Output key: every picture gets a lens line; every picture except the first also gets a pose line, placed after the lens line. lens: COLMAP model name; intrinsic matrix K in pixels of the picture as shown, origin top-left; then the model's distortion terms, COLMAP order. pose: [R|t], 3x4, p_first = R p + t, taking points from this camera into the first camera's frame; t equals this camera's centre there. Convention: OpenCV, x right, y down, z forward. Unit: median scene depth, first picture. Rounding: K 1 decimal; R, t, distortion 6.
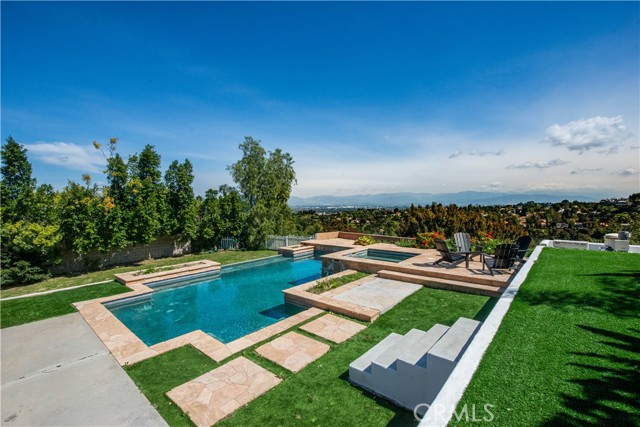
lens RADIAL K [[286.7, 0, 321.6], [0, 286.7, 219.3], [0, 0, 1]] dist [-0.008414, -0.000404]
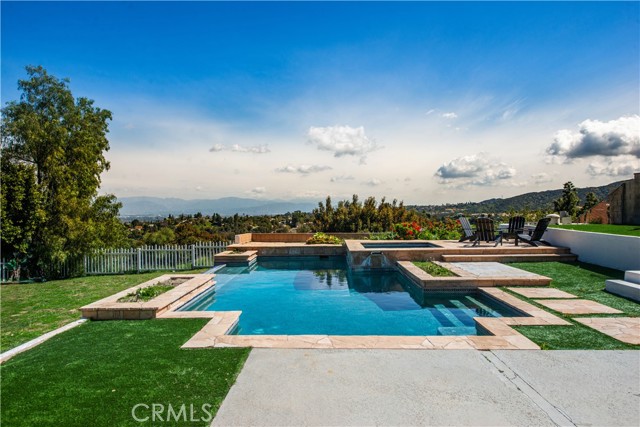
lens RADIAL K [[405.6, 0, 324.2], [0, 405.6, 215.5], [0, 0, 1]] dist [-0.010251, -0.003040]
pose [[0.767427, -0.001863, 0.641134, -0.364956], [0.033016, 0.998784, -0.036617, 0.035685], [-0.640286, 0.049268, 0.766555, 0.104889]]
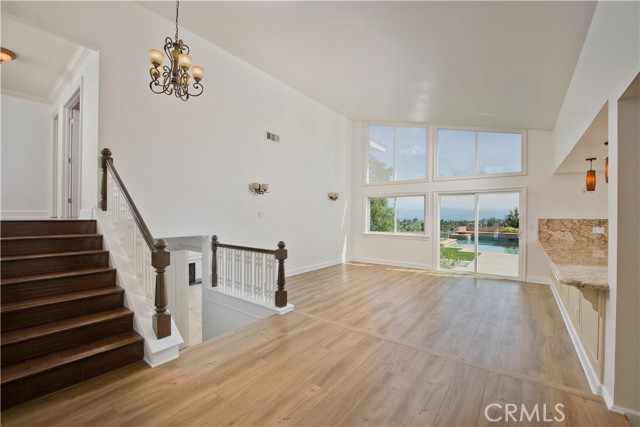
lens RADIAL K [[266.7, 0, 323.5], [0, 266.7, 217.0], [0, 0, 1]] dist [-0.017923, -0.001413]
pose [[0.997854, 0.019124, 0.062624, -0.573772], [-0.015869, 0.998518, -0.052062, 0.062625], [-0.063526, 0.050957, 0.996678, -0.165061]]
